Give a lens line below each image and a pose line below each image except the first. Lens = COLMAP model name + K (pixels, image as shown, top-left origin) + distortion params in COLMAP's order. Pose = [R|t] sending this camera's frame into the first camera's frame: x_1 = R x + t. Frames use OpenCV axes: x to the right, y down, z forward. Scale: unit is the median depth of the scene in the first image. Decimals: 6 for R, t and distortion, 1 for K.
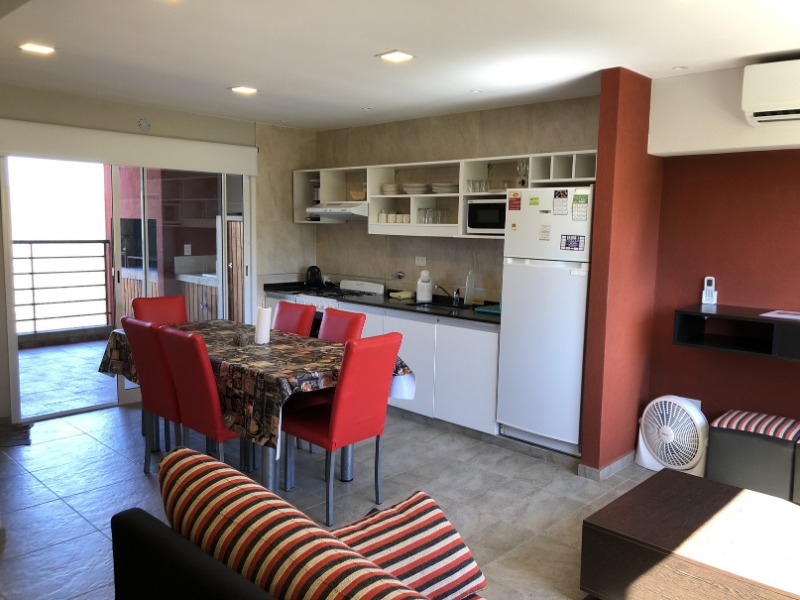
lens RADIAL K [[654.5, 0, 402.8], [0, 654.5, 293.9], [0, 0, 1]] dist [0.039797, -0.028769]
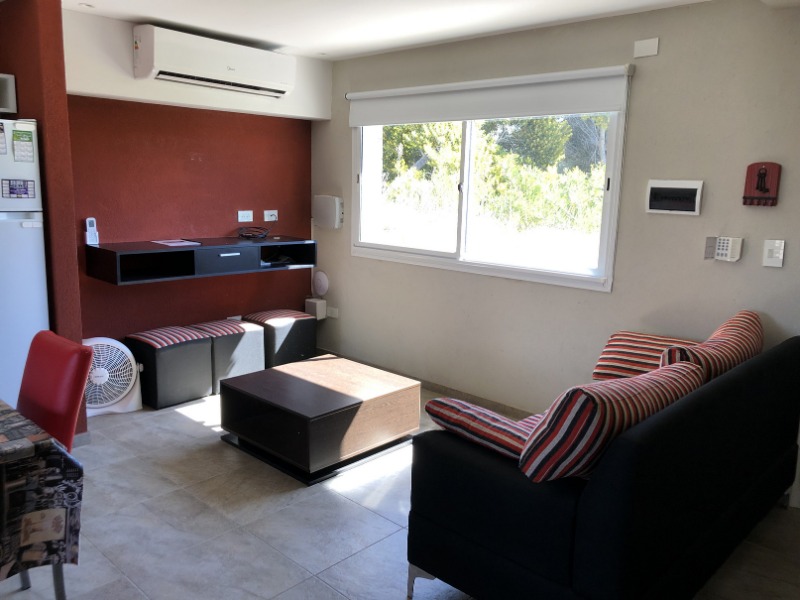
lens RADIAL K [[654.5, 0, 385.0], [0, 654.5, 293.2], [0, 0, 1]] dist [0.039797, -0.028769]
pose [[0.008349, -0.188112, 0.982112, -0.584621], [0.079958, 0.979127, 0.186861, -0.068506], [-0.996763, 0.076968, 0.023216, 0.535984]]
